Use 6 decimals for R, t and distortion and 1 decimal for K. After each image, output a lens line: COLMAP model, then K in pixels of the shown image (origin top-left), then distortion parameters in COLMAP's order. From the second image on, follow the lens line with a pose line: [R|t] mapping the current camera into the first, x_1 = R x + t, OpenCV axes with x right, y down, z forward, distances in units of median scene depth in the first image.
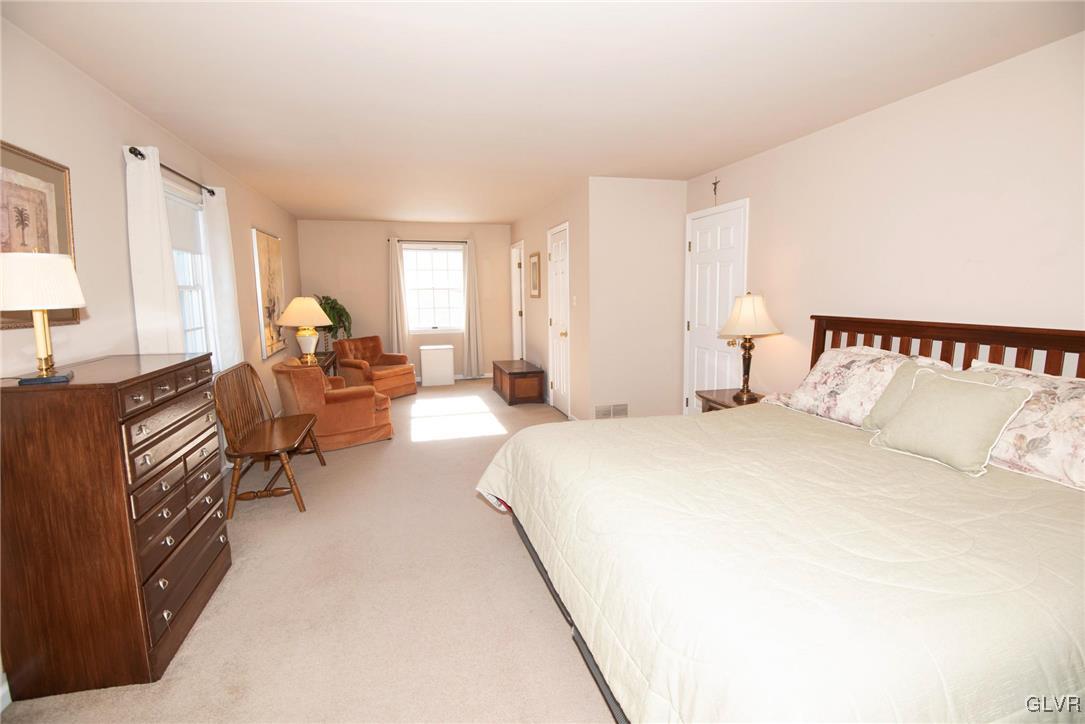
lens RADIAL K [[498.7, 0, 543.0], [0, 498.7, 353.6], [0, 0, 1]] dist [-0.009861, -0.013786]
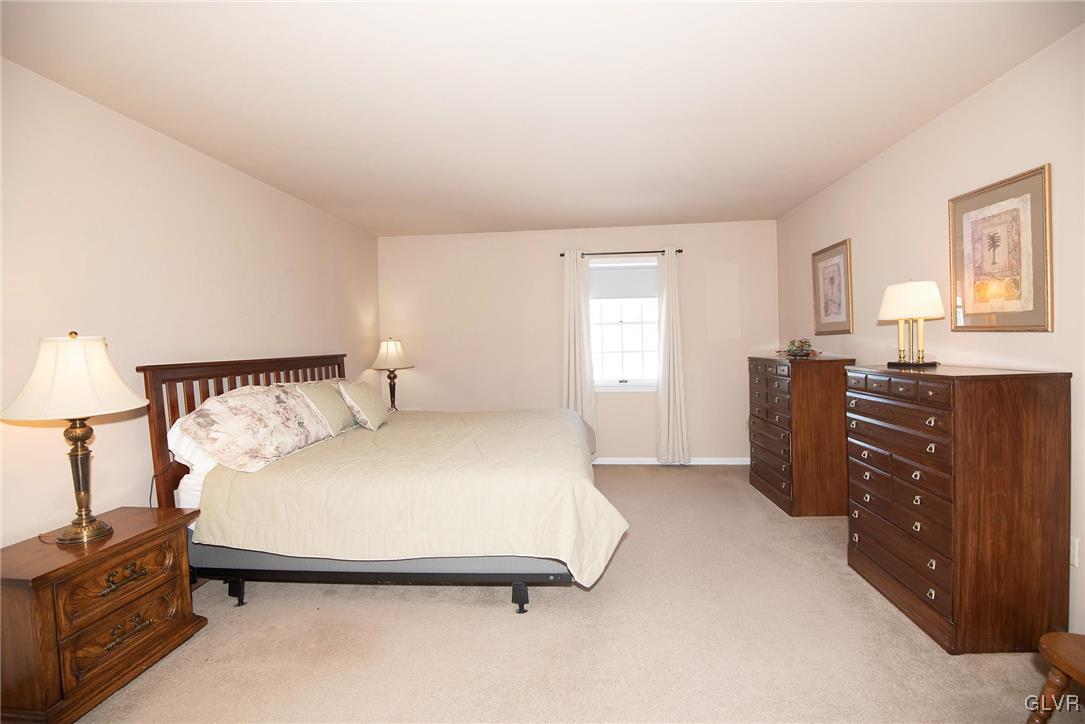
lens RADIAL K [[498.7, 0, 543.0], [0, 498.7, 353.6], [0, 0, 1]] dist [-0.009861, -0.013786]
pose [[-0.940241, 0.027313, 0.339411, -0.296153], [0.077190, 0.987925, 0.134332, -0.179506], [-0.331644, 0.152504, -0.930997, 1.804978]]
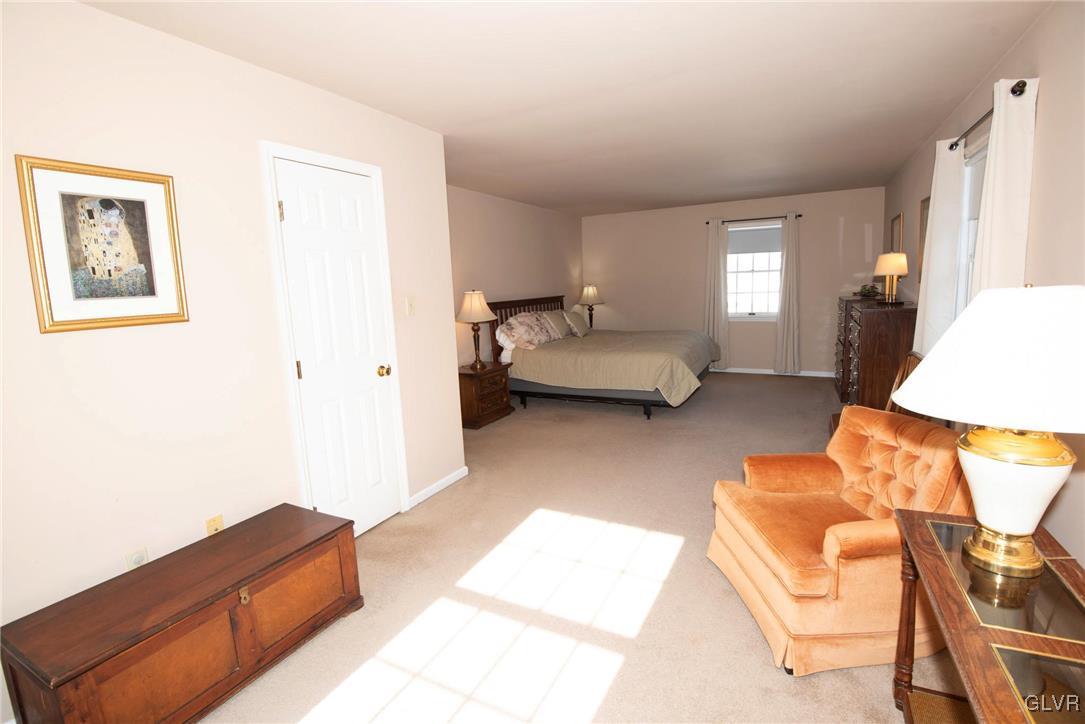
lens RADIAL K [[498.7, 0, 543.0], [0, 498.7, 353.6], [0, 0, 1]] dist [-0.009861, -0.013786]
pose [[-0.740781, -0.051698, 0.669754, -0.896640], [0.130126, 0.967105, 0.218576, -0.312262], [-0.659022, 0.249069, -0.709686, 2.596127]]
